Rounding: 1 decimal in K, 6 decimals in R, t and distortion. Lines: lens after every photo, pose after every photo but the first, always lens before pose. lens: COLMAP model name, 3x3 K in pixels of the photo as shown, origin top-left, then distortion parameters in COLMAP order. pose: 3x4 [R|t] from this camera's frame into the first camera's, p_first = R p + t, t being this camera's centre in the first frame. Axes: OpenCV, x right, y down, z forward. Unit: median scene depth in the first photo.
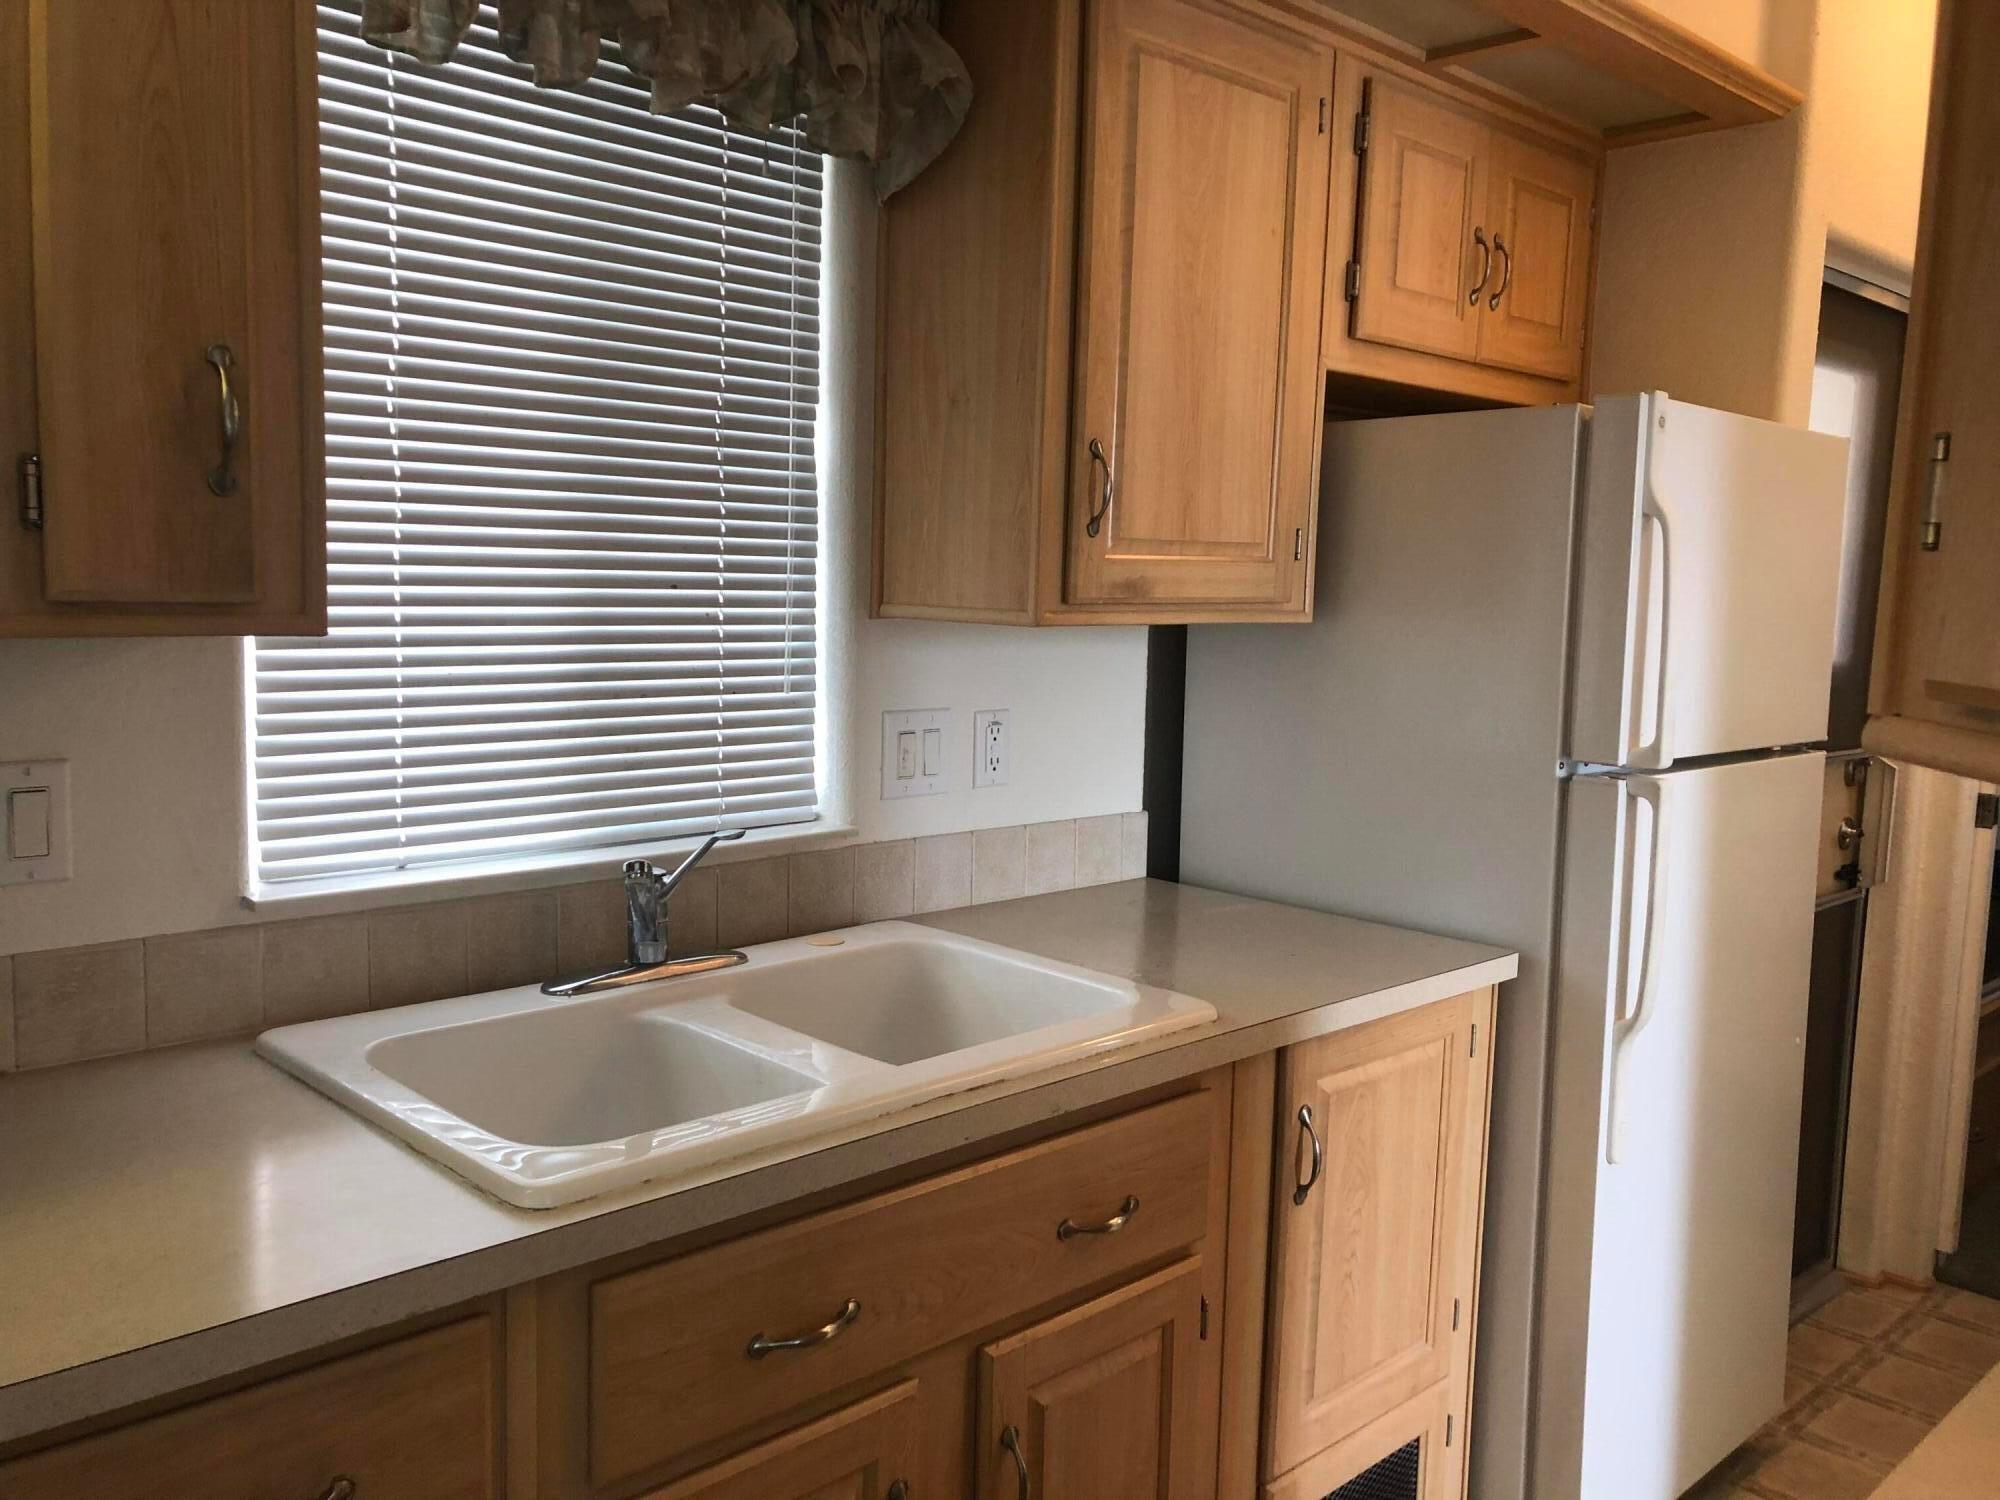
lens RADIAL K [[1633.3, 0, 998.2], [0, 1633.3, 761.8], [0, 0, 1]] dist [0.023005, 0.007287]
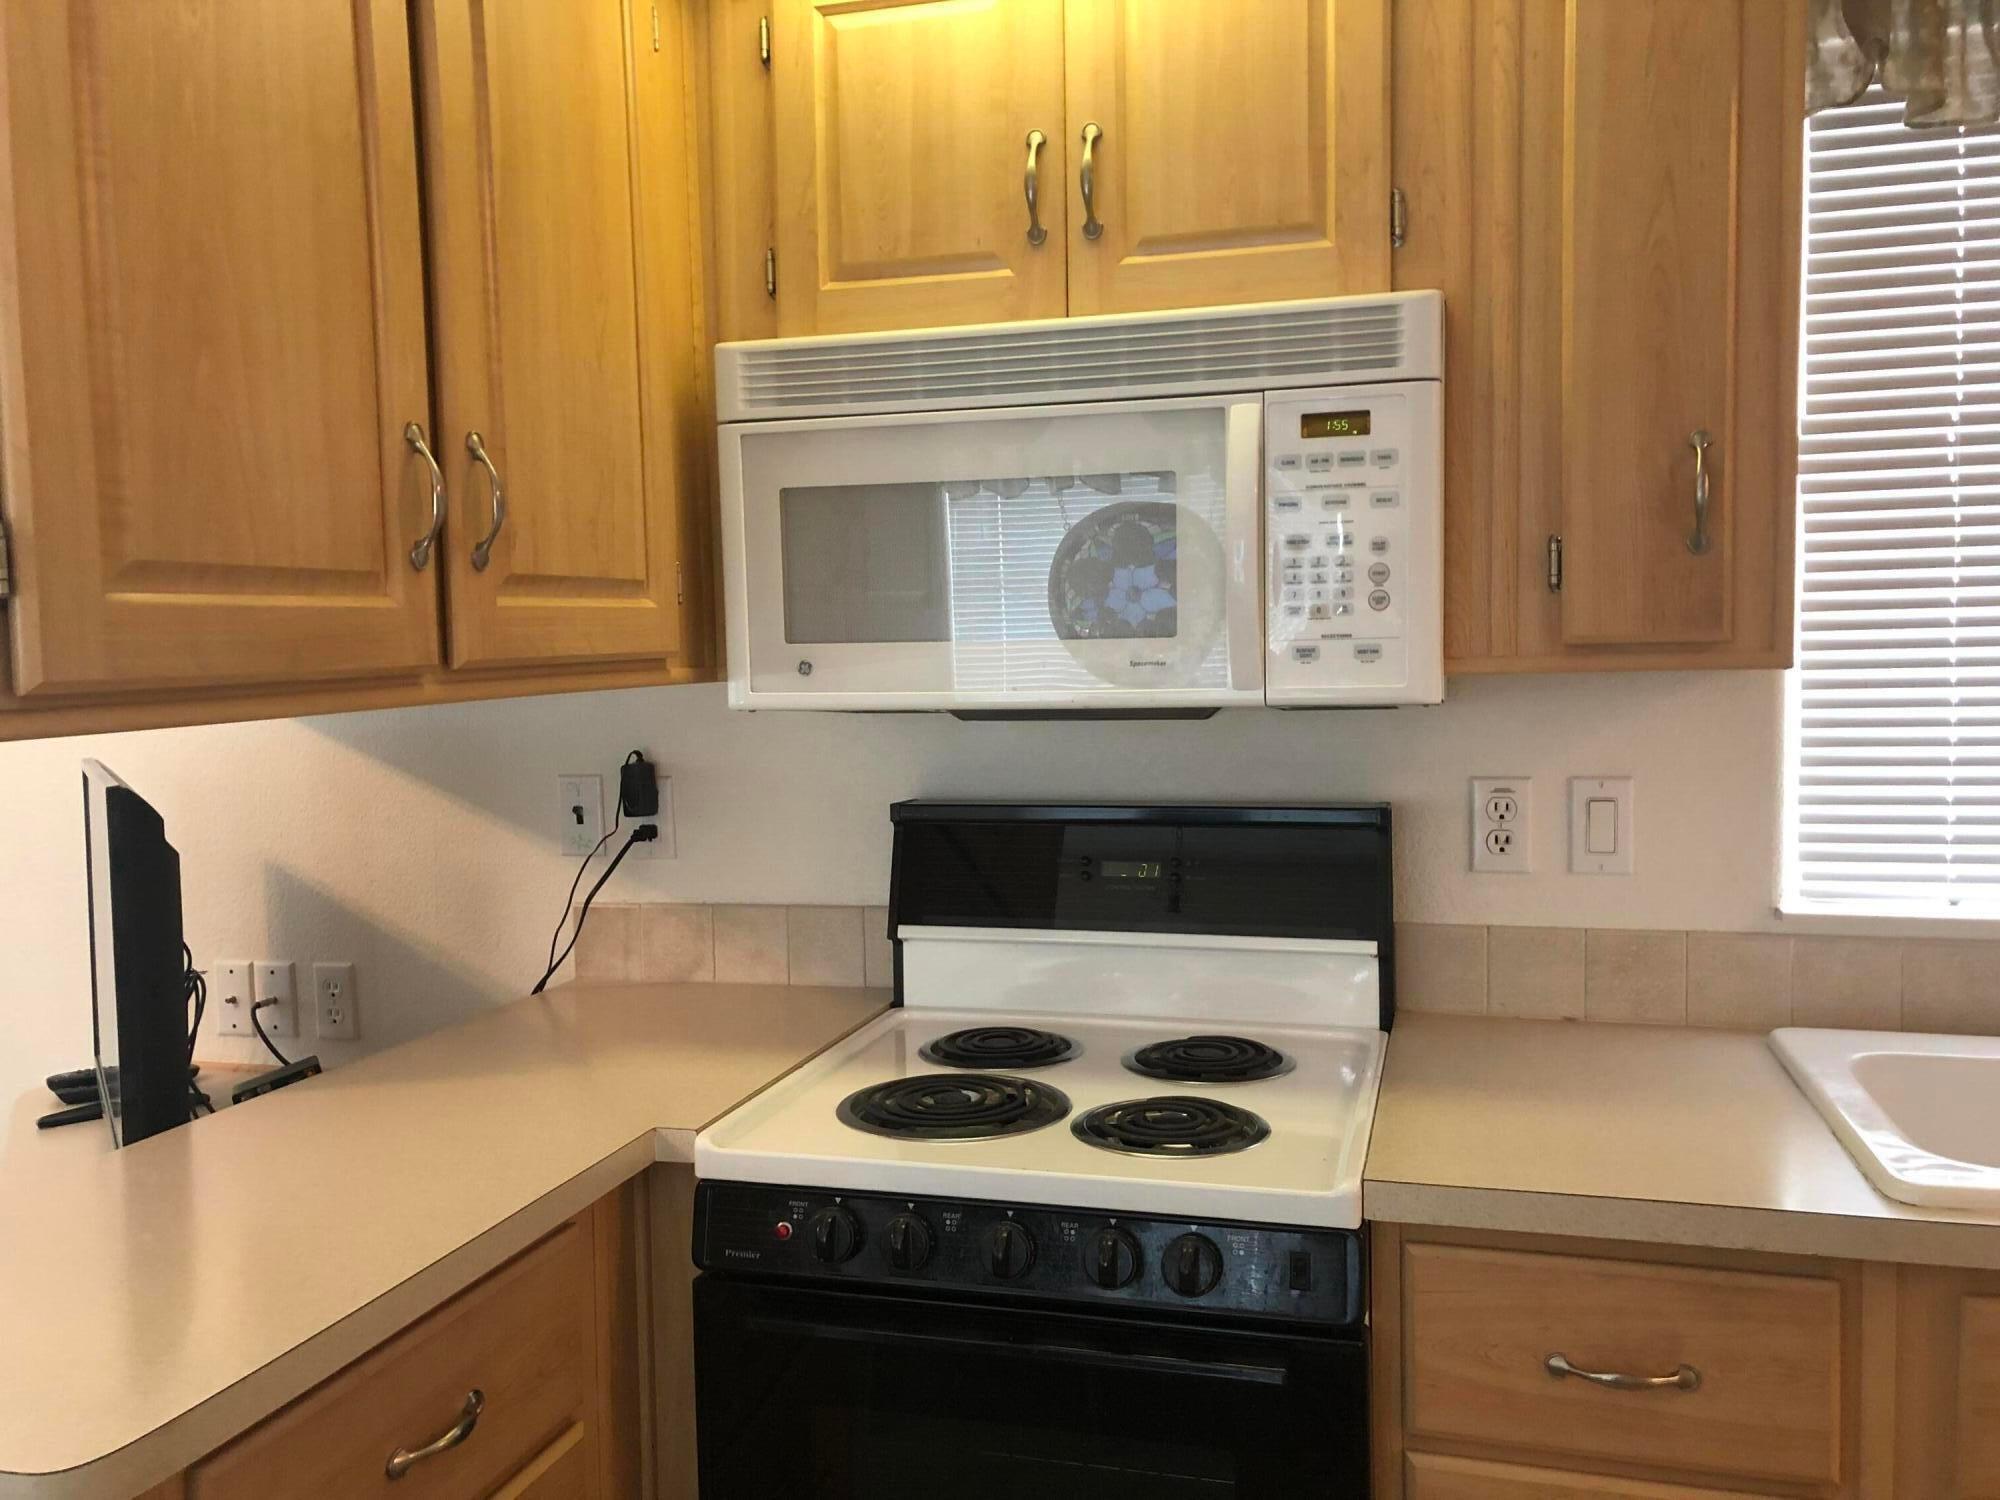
lens RADIAL K [[1633.3, 0, 998.2], [0, 1633.3, 761.8], [0, 0, 1]] dist [0.023005, 0.007287]
pose [[0.499965, 0.021292, -0.865784, 0.270463], [-0.067255, 0.997633, -0.014303, 0.037067], [0.863430, 0.065379, 0.500214, -0.036831]]
